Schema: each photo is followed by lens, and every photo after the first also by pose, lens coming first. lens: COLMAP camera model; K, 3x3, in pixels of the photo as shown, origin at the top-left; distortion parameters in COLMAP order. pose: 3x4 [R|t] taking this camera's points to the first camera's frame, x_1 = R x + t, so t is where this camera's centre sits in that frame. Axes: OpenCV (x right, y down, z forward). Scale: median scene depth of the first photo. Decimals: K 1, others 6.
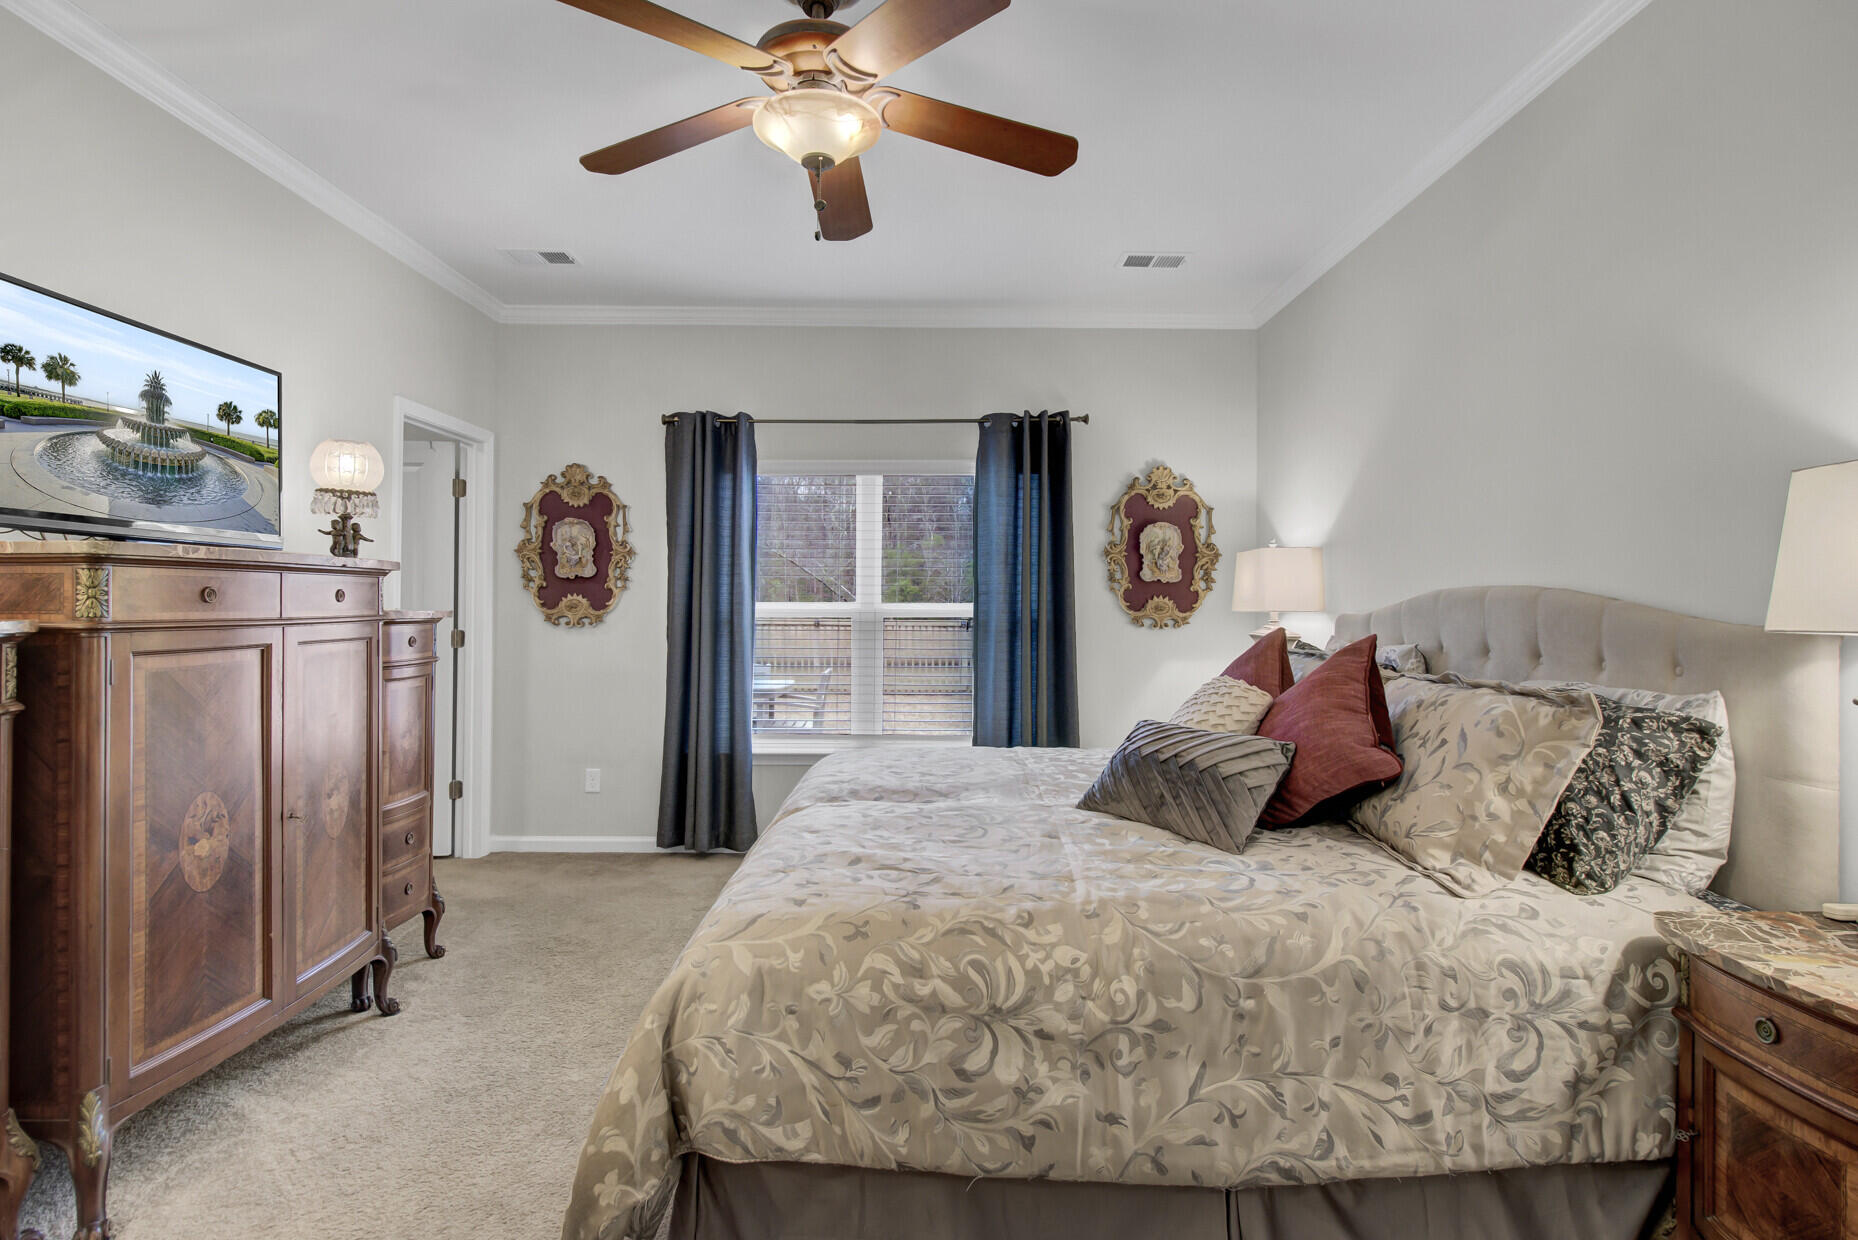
lens RADIAL K [[938.7, 0, 975.6], [0, 938.7, 580.2], [0, 0, 1]] dist [-0.001911, -0.001406]
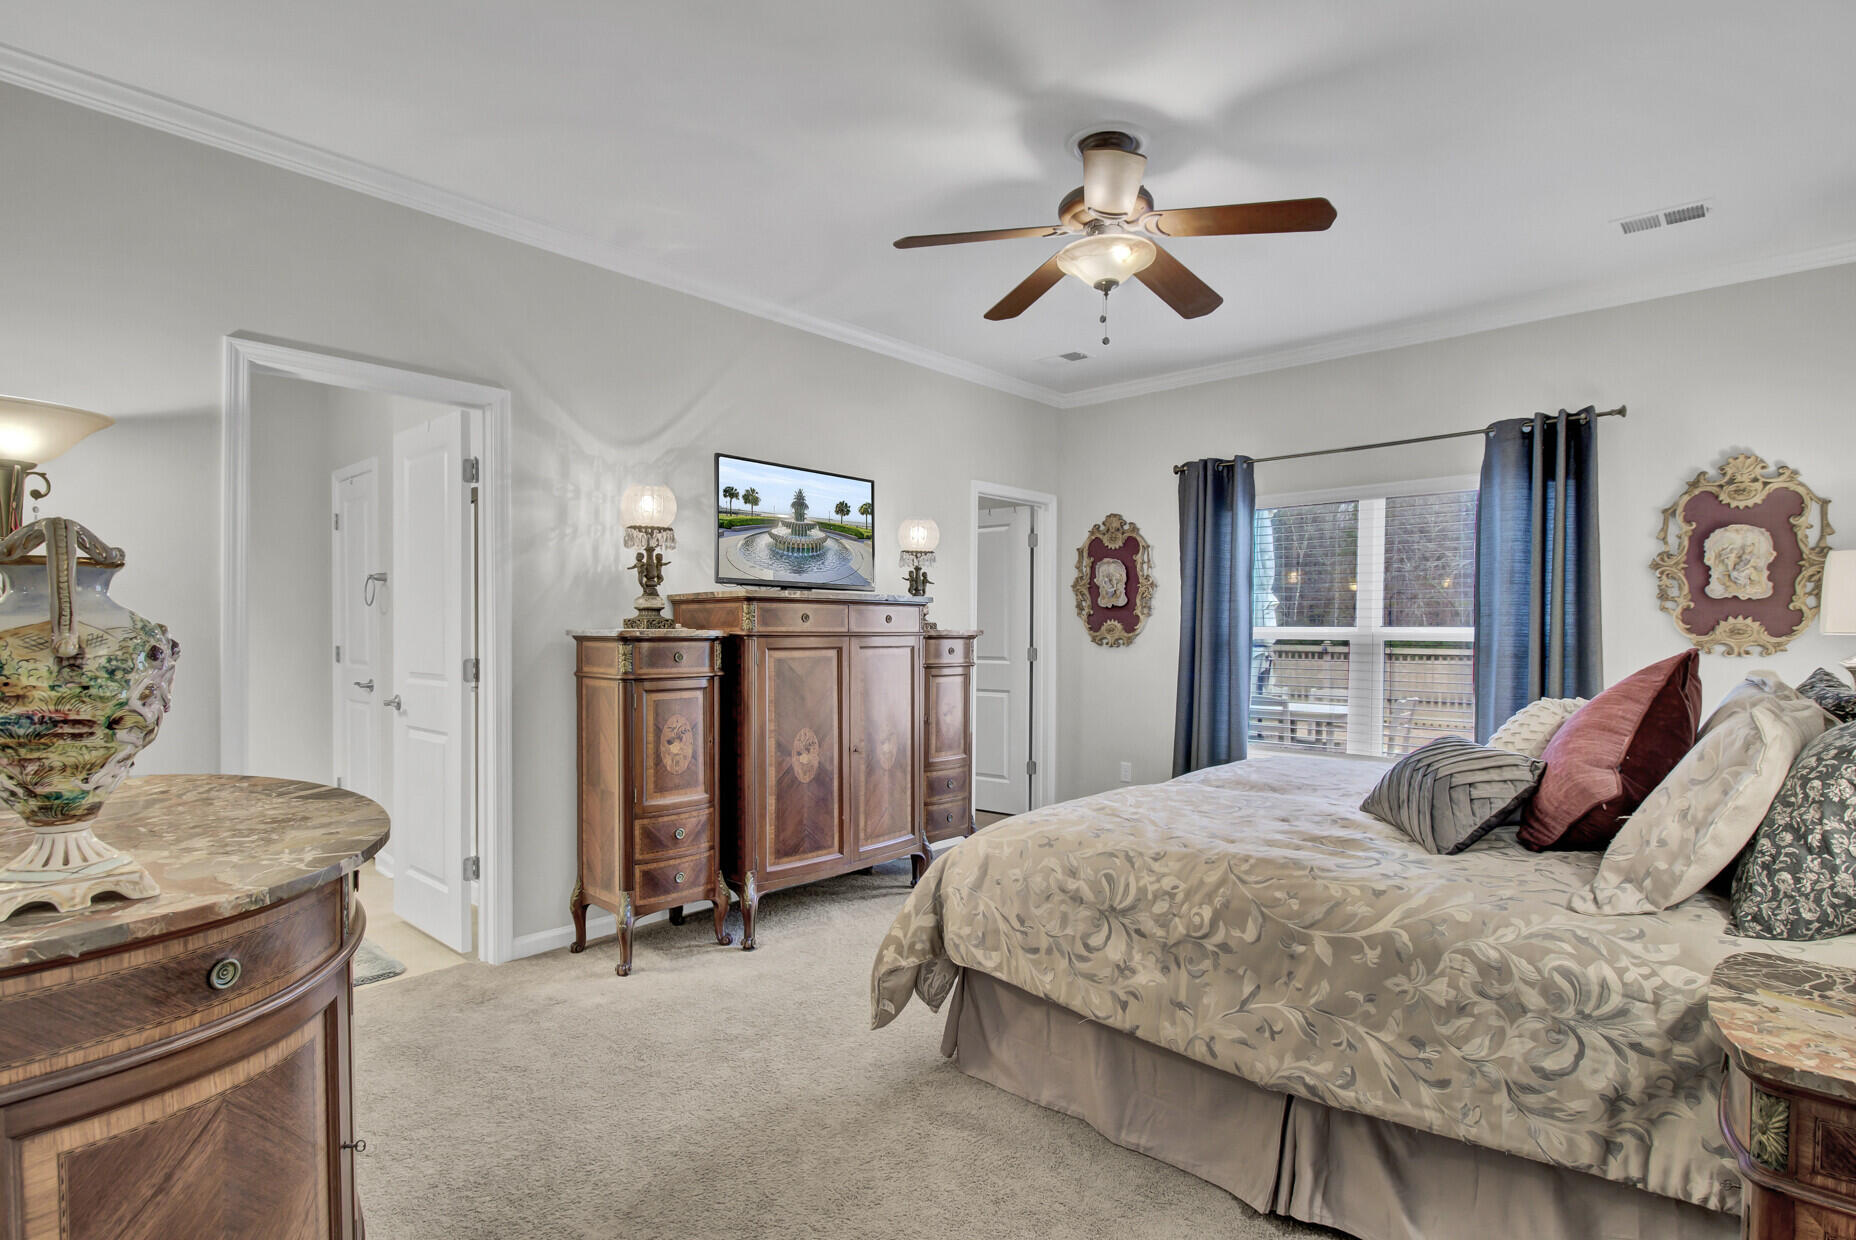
lens RADIAL K [[921.4, 0, 928.0], [0, 921.4, 620.0], [0, 0, 1]] dist [-0.000065, -0.000944]
pose [[0.733583, -0.008250, -0.679550, 0.569032], [0.014987, 0.999880, 0.004040, 0.016507], [0.679435, -0.013148, 0.733618, -0.135511]]
